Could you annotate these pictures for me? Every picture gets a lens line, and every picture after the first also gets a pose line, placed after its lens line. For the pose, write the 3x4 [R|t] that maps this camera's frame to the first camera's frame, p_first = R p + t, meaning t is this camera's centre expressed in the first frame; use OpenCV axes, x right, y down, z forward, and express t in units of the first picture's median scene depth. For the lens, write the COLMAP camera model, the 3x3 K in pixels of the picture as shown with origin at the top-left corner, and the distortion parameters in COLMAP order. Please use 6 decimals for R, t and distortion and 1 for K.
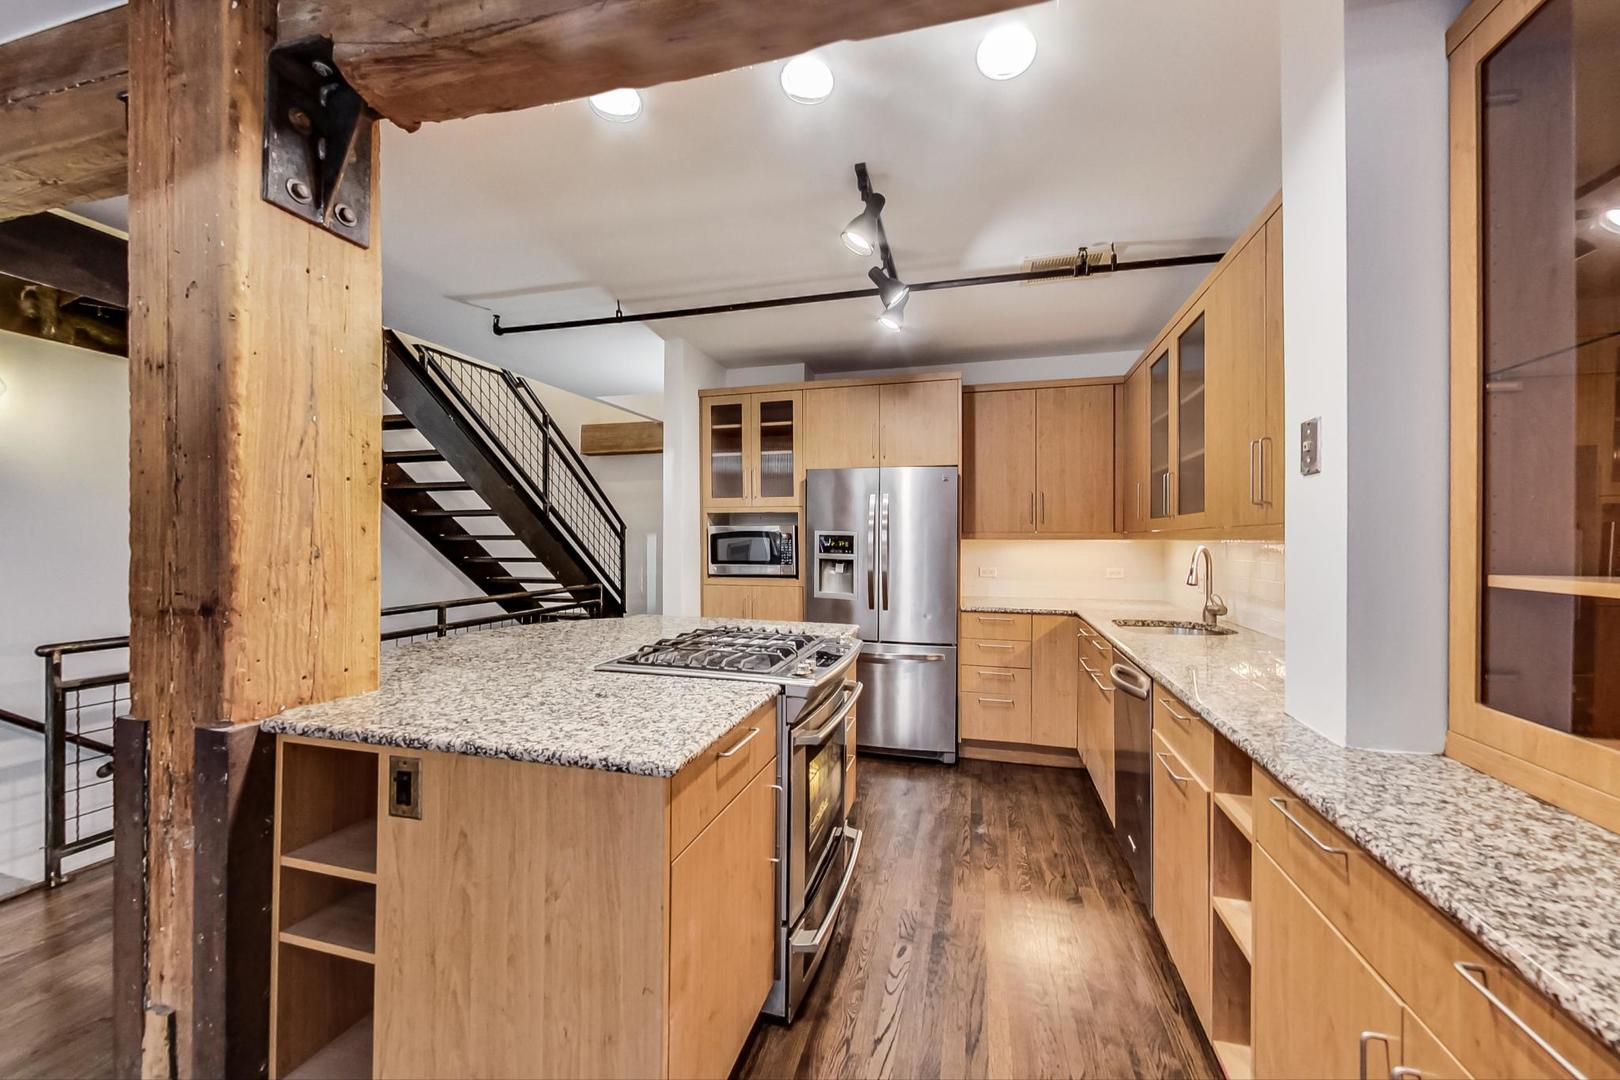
lens RADIAL K [[618.2, 0, 810.0], [0, 618.2, 540.0], [0, 0, 1]] dist [0.014947, 0.000137]
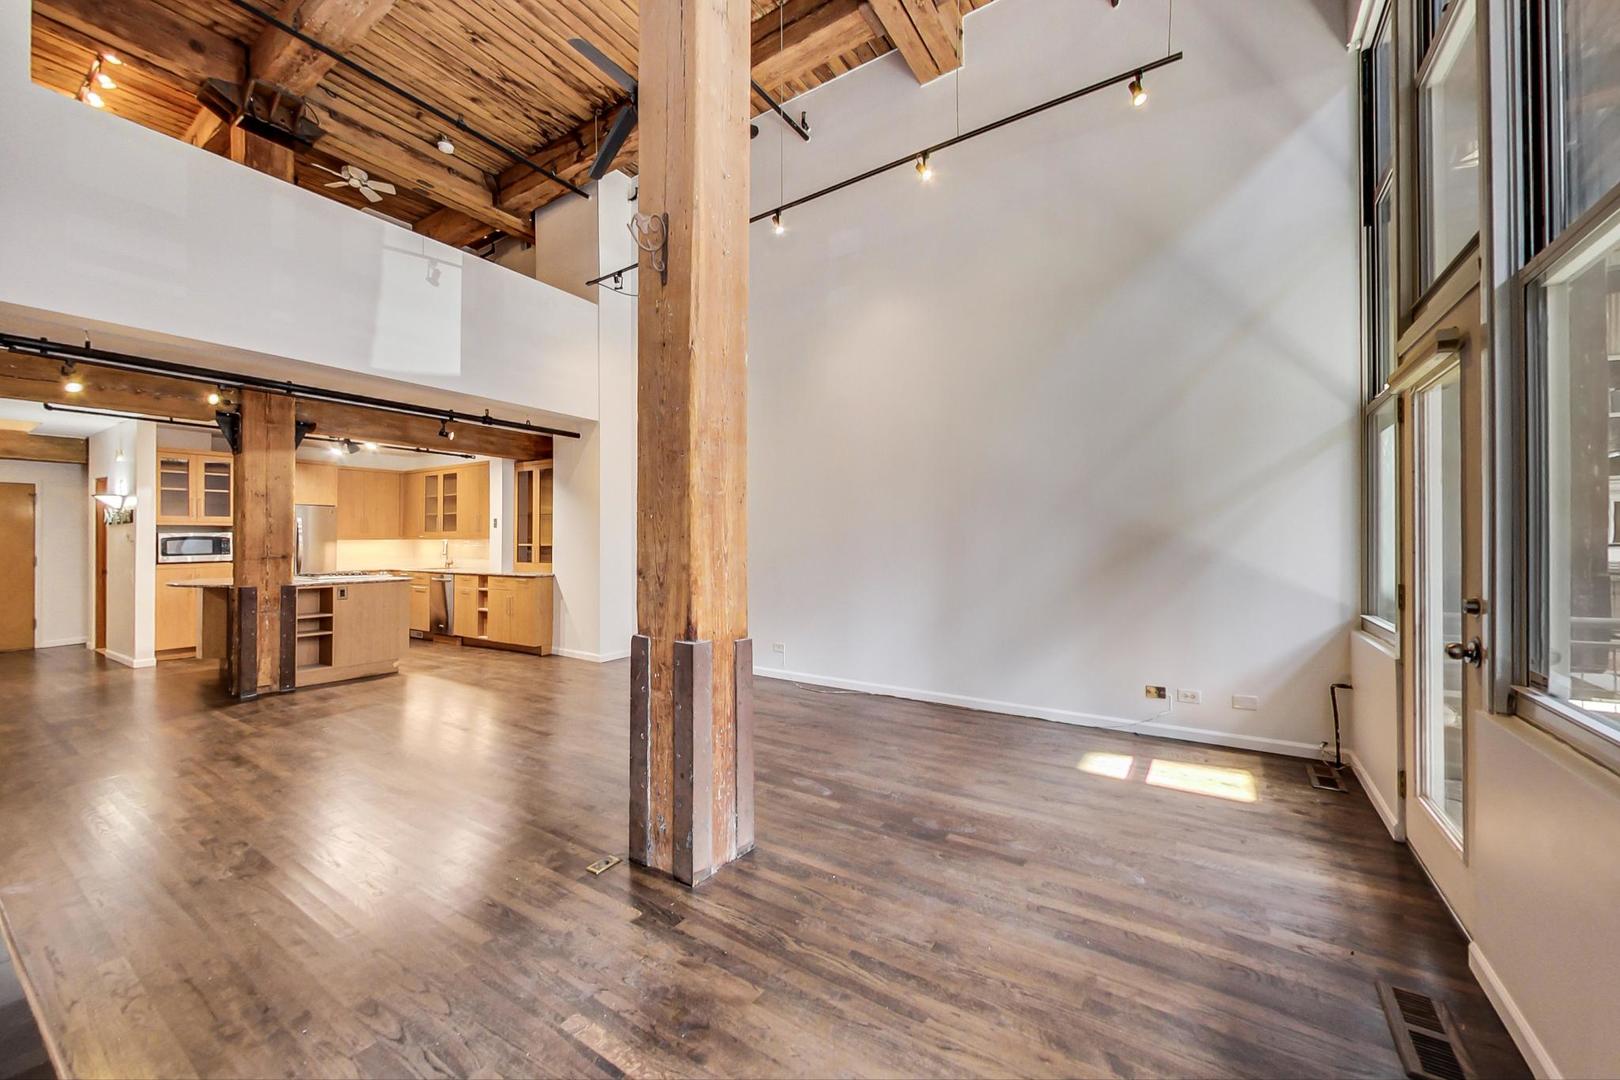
lens RADIAL K [[618.2, 0, 810.0], [0, 618.2, 540.0], [0, 0, 1]] dist [0.014947, 0.000137]
pose [[0.303701, -0.000378, 0.952767, -1.359190], [0.002845, 0.999996, -0.000510, 0.004438], [-0.952763, 0.002866, 0.303700, -1.260526]]
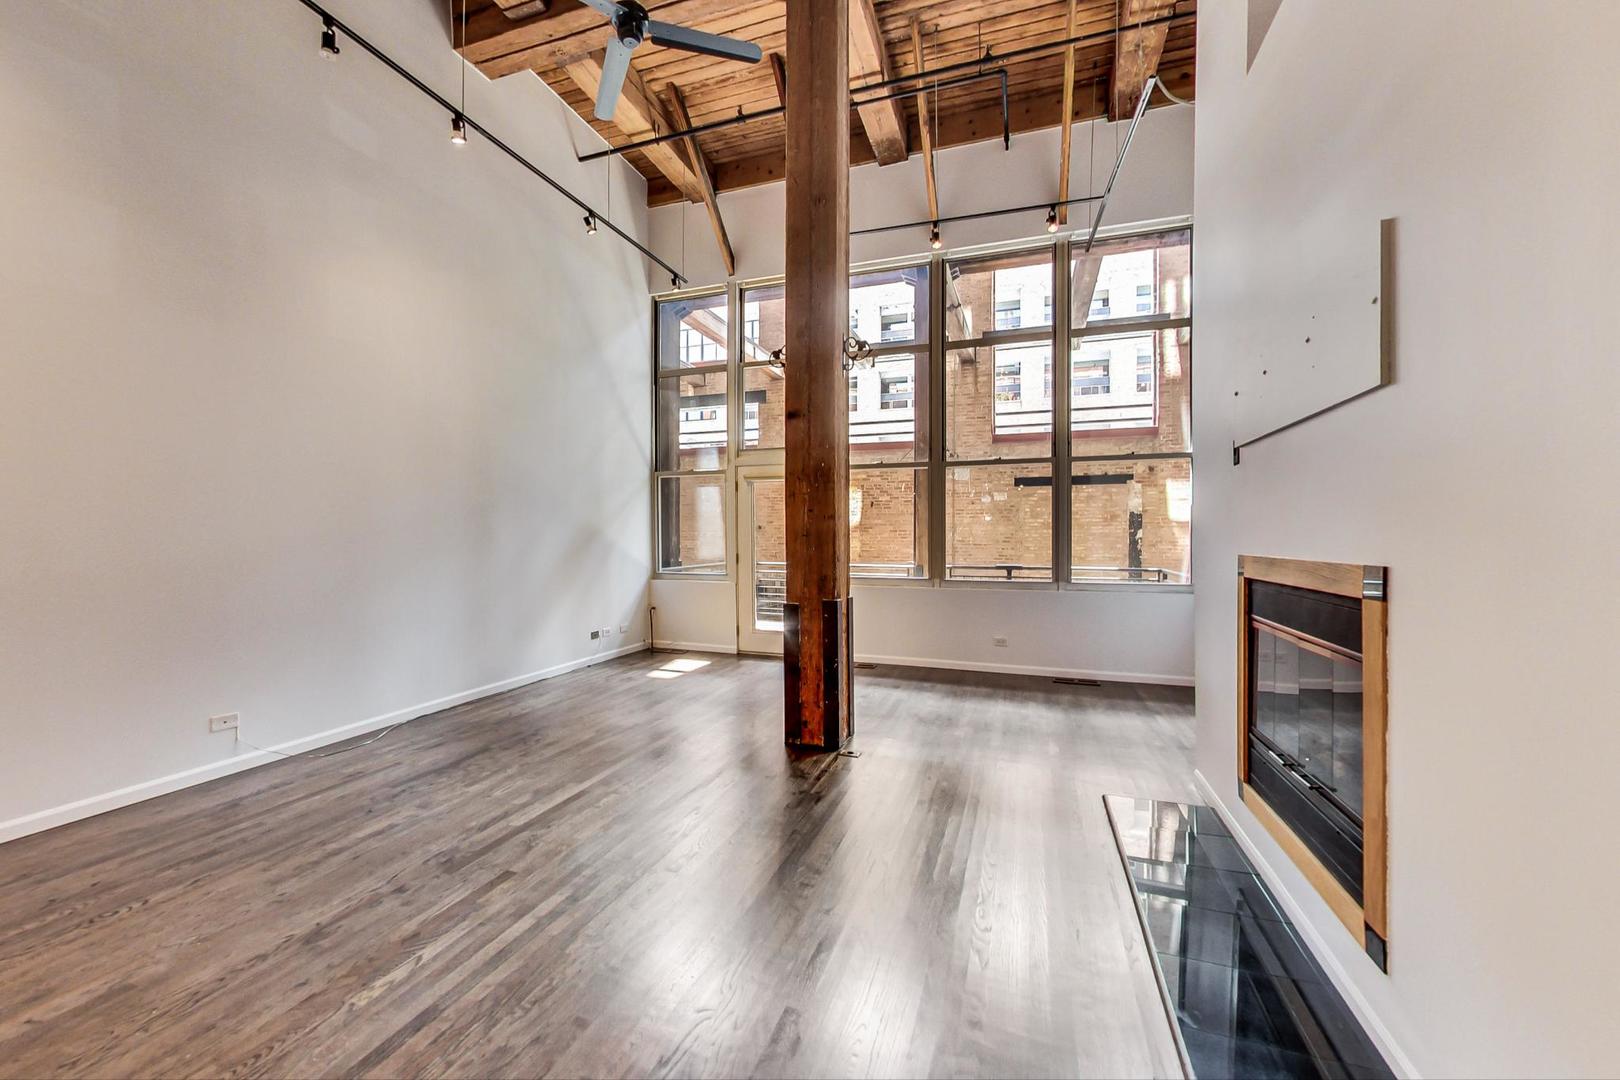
lens RADIAL K [[624.8, 0, 803.9], [0, 624.8, 544.4], [0, 0, 1]] dist [0.003137, 0.000159]
pose [[-0.998275, -0.000334, 0.058717, -0.781437], [0.000384, 0.999925, 0.012207, 0.004044], [-0.058717, 0.012209, -0.998200, 0.183823]]
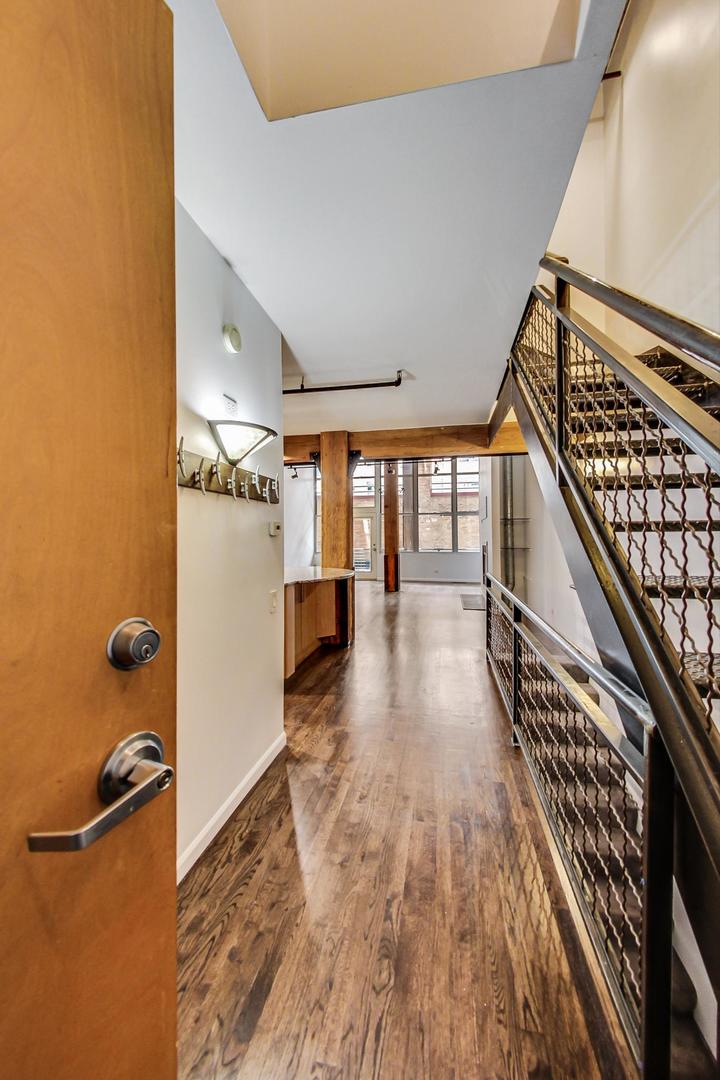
lens RADIAL K [[396.3, 0, 360.0], [0, 396.3, 540.0], [0, 0, 1]] dist [-0.023373, 0.000016]
pose [[-0.996855, 0.012886, -0.078190, -0.314938], [0.012496, 0.999907, 0.005464, 0.002772], [0.078254, 0.004470, -0.996923, 1.749903]]
